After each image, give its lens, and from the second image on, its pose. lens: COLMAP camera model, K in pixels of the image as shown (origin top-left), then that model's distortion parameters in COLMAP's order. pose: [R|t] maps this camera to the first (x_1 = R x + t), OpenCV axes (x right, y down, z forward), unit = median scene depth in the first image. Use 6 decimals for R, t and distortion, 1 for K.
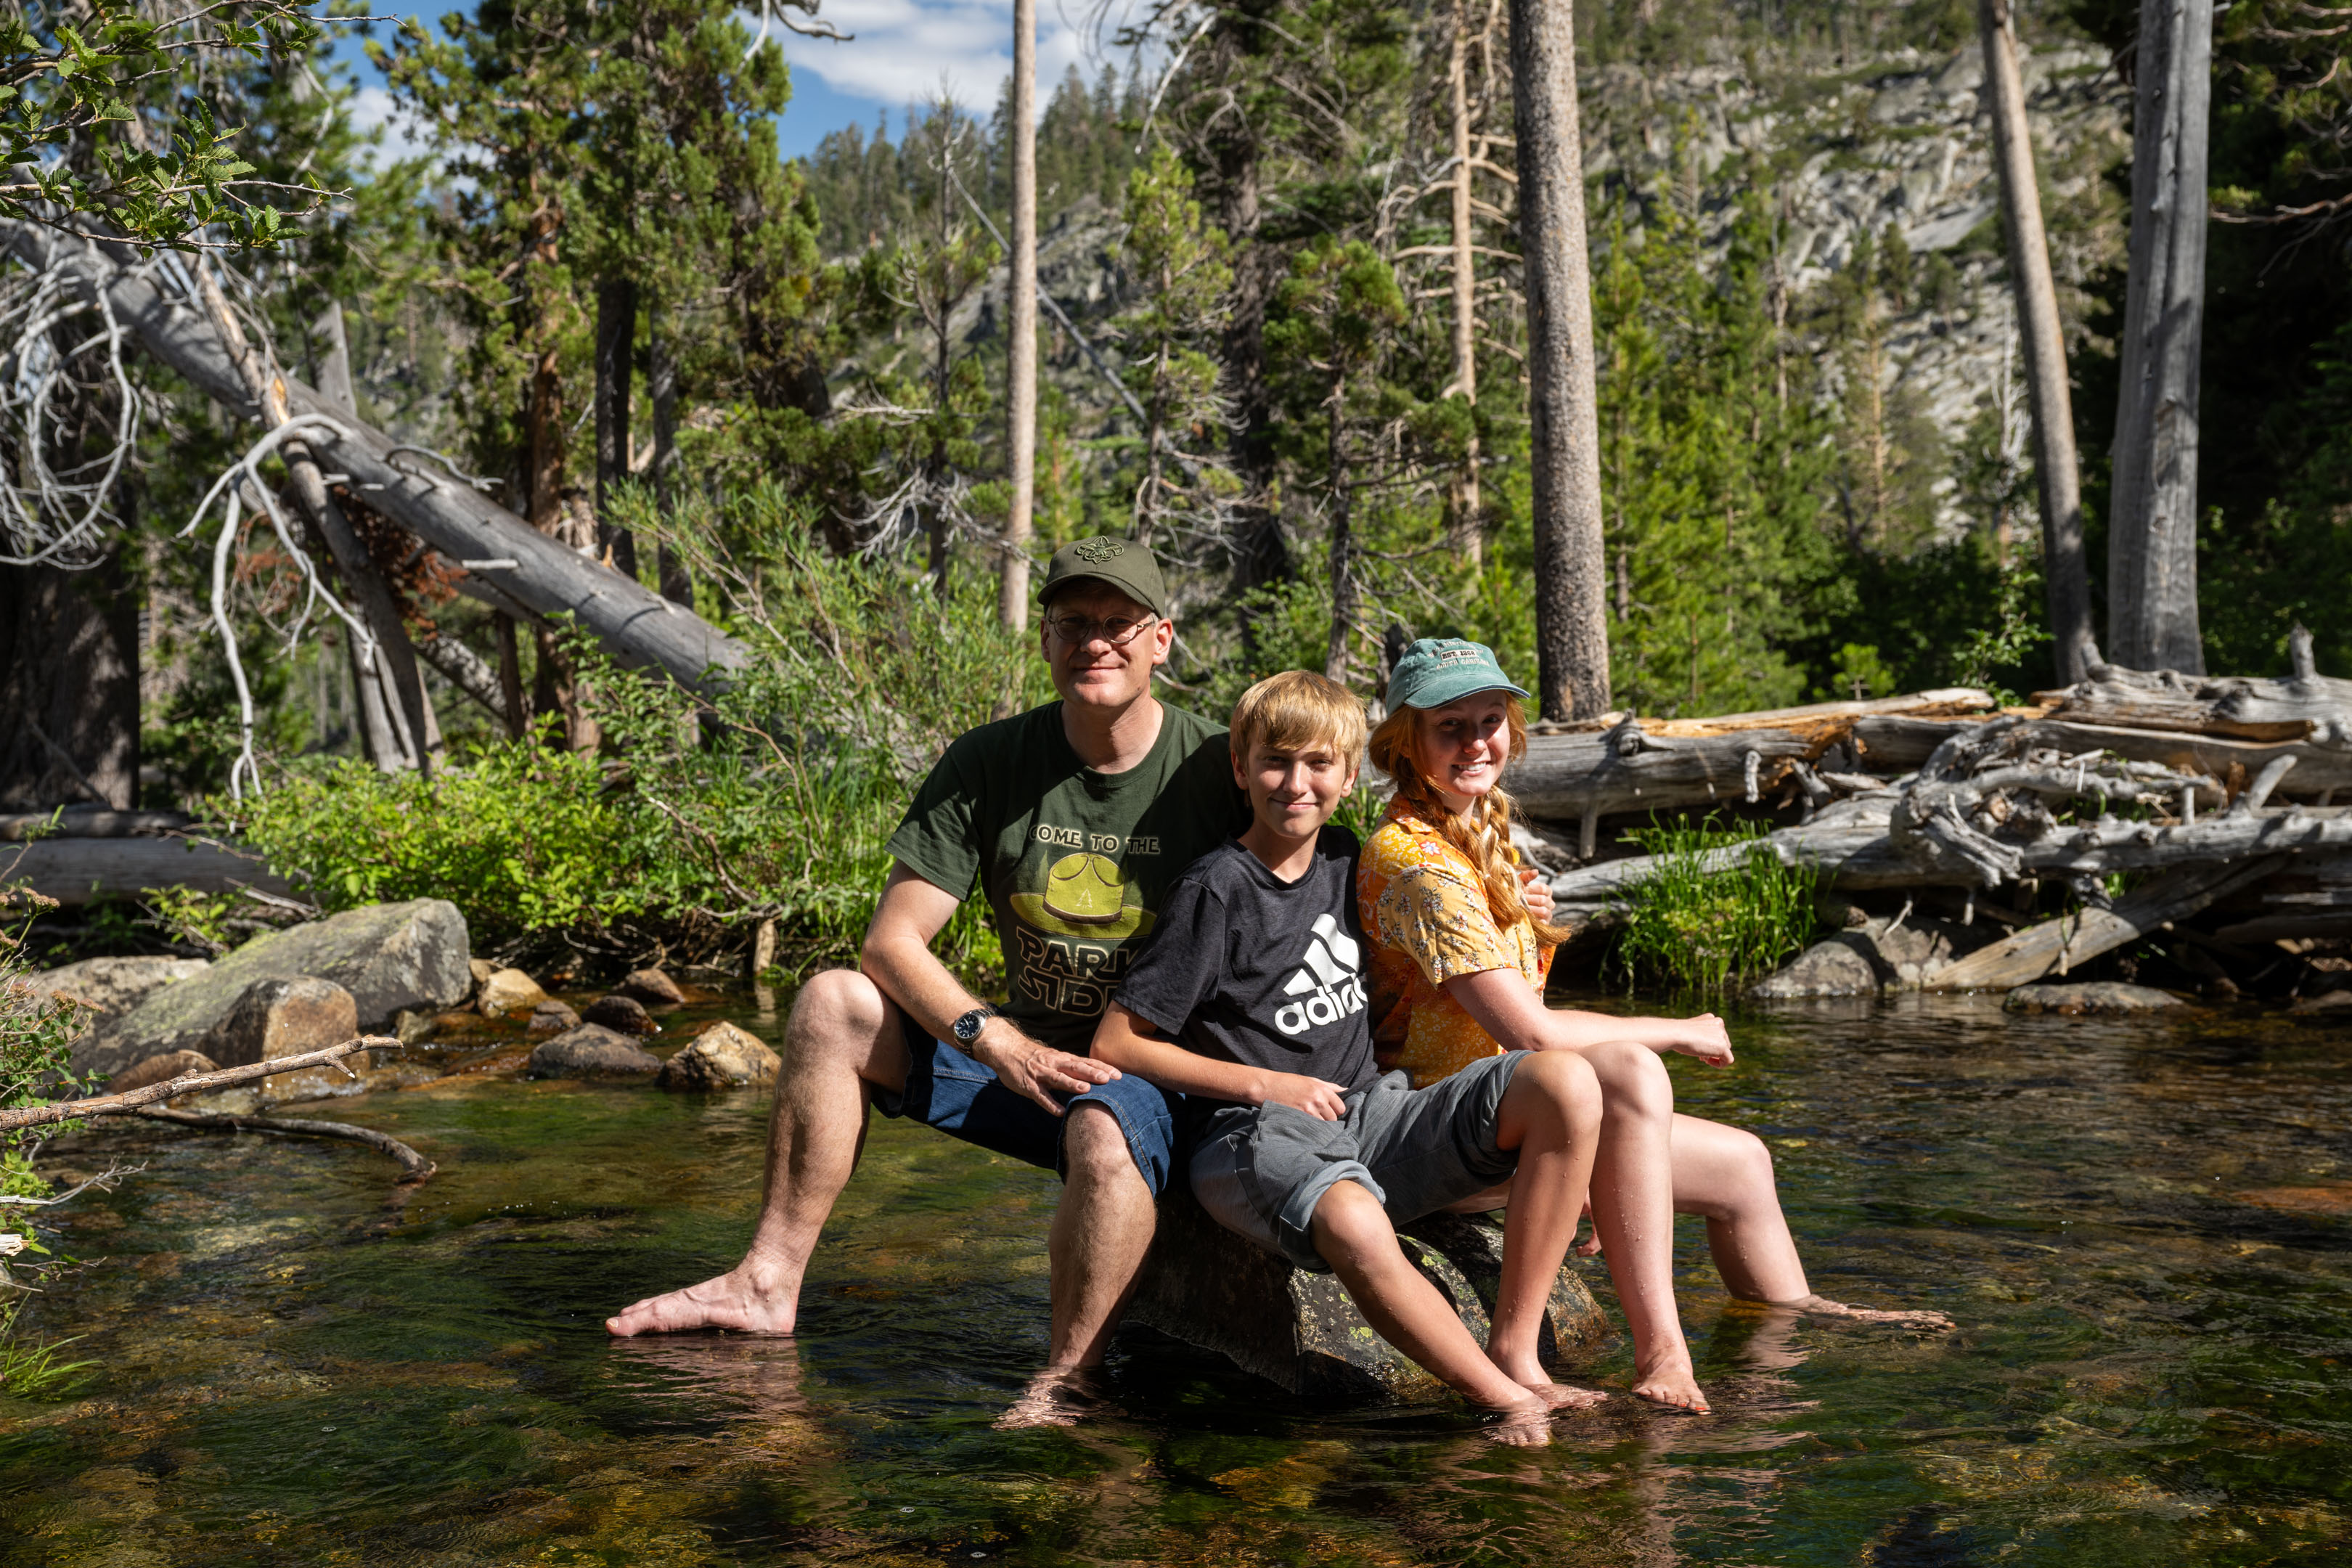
lens RADIAL K [[3044.8, 0, 1167.6], [0, 3044.8, 789.1], [0, 0, 1]] dist [0.008540, 0.004920]
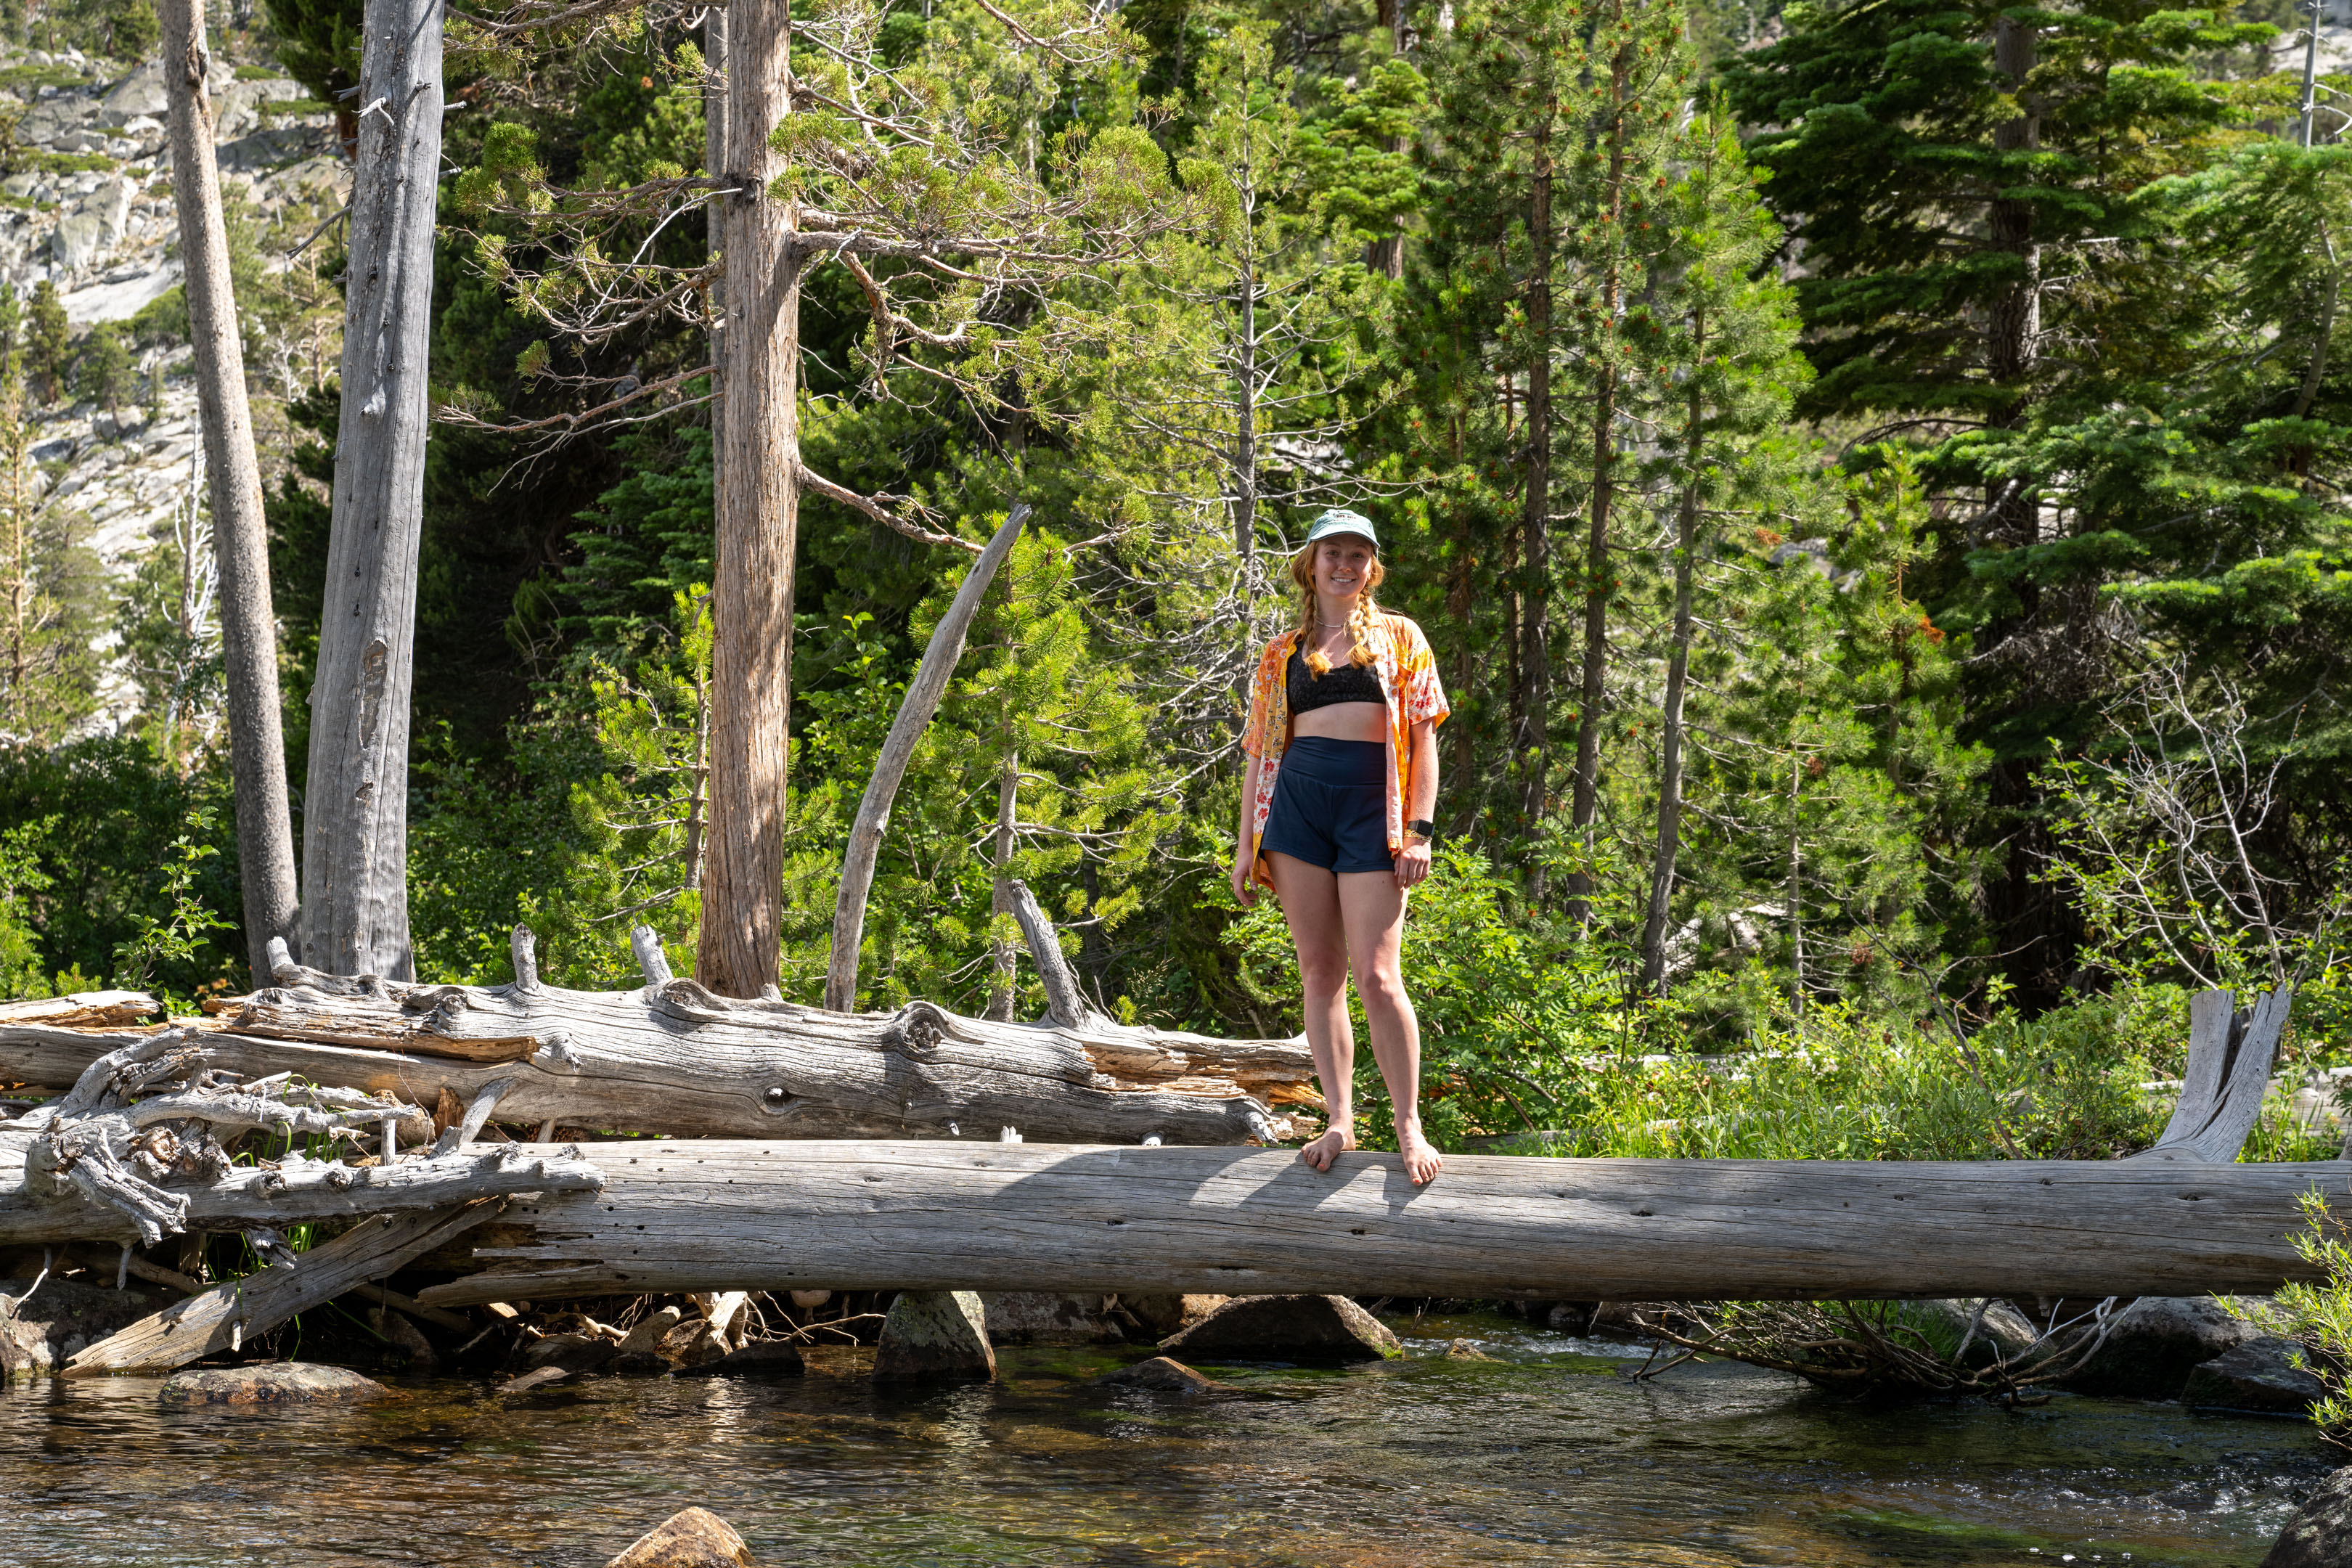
lens RADIAL K [[4231.5, 0, 1176.0], [0, 4231.5, 784.0], [0, 0, 1]] dist [0.007923, -0.099818]
pose [[0.878087, 0.037948, 0.476993, -0.028320], [-0.009541, 0.998041, -0.061836, -0.021609], [-0.478405, 0.049746, 0.876729, -0.110534]]
